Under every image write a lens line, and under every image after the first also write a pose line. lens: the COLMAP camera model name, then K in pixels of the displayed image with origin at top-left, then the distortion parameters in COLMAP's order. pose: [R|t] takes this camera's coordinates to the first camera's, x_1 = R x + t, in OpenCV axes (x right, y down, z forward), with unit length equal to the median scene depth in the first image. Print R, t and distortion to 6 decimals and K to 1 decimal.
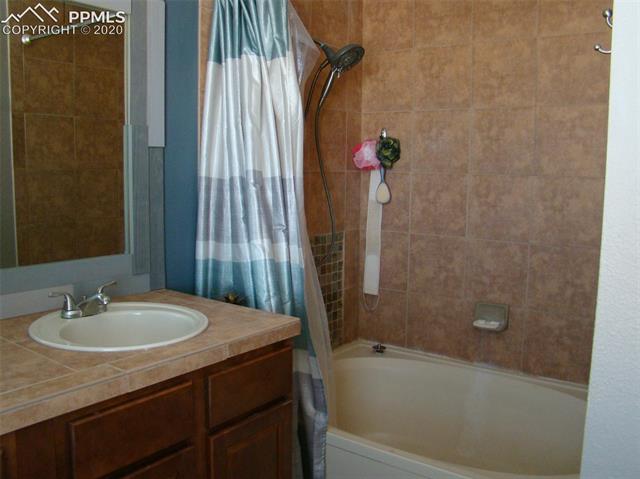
lens RADIAL K [[593.8, 0, 322.0], [0, 593.8, 240.5], [0, 0, 1]] dist [-0.182641, 0.134554]
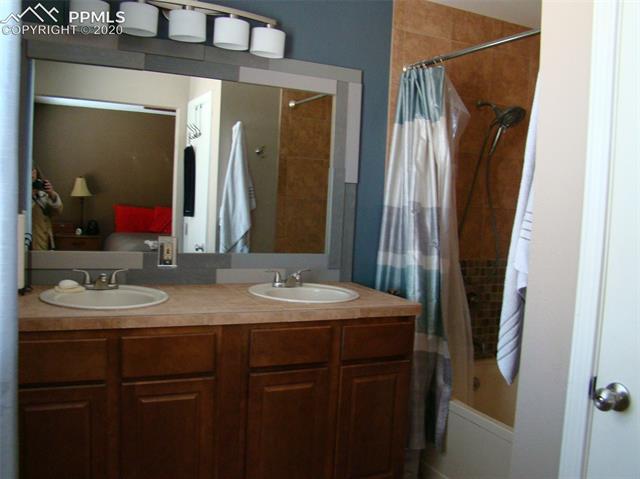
lens RADIAL K [[593.8, 0, 322.0], [0, 593.8, 240.5], [0, 0, 1]] dist [-0.182641, 0.134554]
pose [[0.884729, 0.059263, -0.462322, 0.334582], [-0.091995, 0.994575, -0.048556, 0.059439], [0.456937, 0.085491, 0.885381, -0.322197]]
